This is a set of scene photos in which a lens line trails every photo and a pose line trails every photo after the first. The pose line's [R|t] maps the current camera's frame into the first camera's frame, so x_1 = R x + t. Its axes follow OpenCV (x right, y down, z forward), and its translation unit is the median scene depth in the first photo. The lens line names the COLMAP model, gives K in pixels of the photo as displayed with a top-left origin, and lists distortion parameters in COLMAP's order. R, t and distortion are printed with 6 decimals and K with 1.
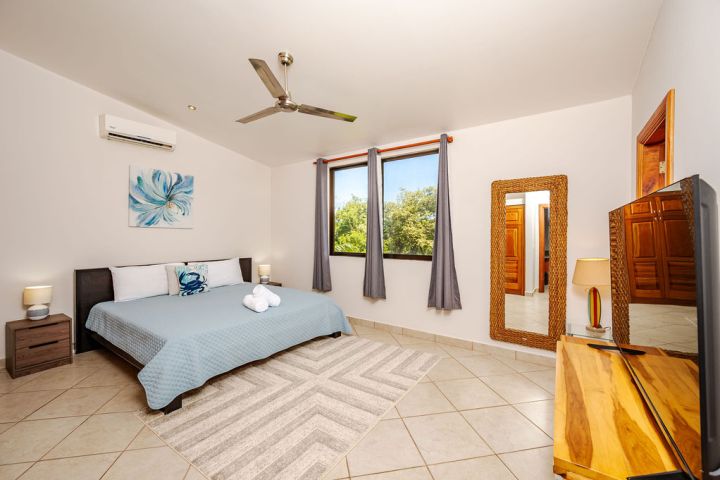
lens RADIAL K [[296.1, 0, 364.7], [0, 296.1, 240.4], [0, 0, 1]] dist [0.001797, 0.000089]
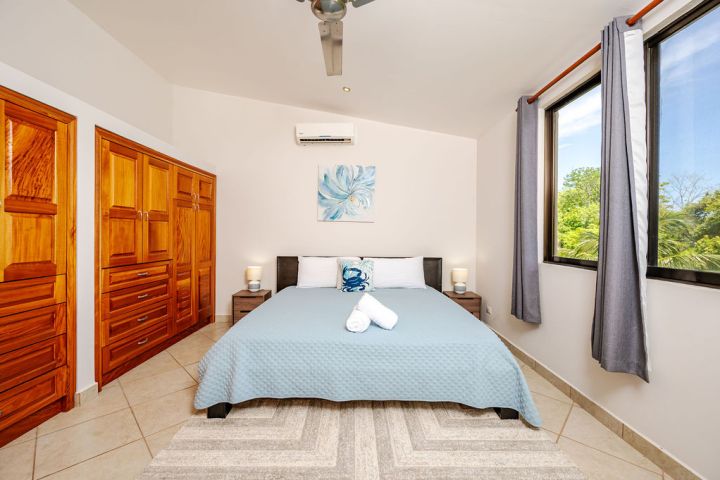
lens RADIAL K [[296.1, 0, 358.2], [0, 296.1, 235.8], [0, 0, 1]] dist [0.001797, 0.000089]
pose [[0.561946, 0.001803, -0.827172, 0.192390], [-0.021117, 0.999703, -0.012167, 0.018962], [0.826904, 0.024305, 0.561817, 0.493196]]
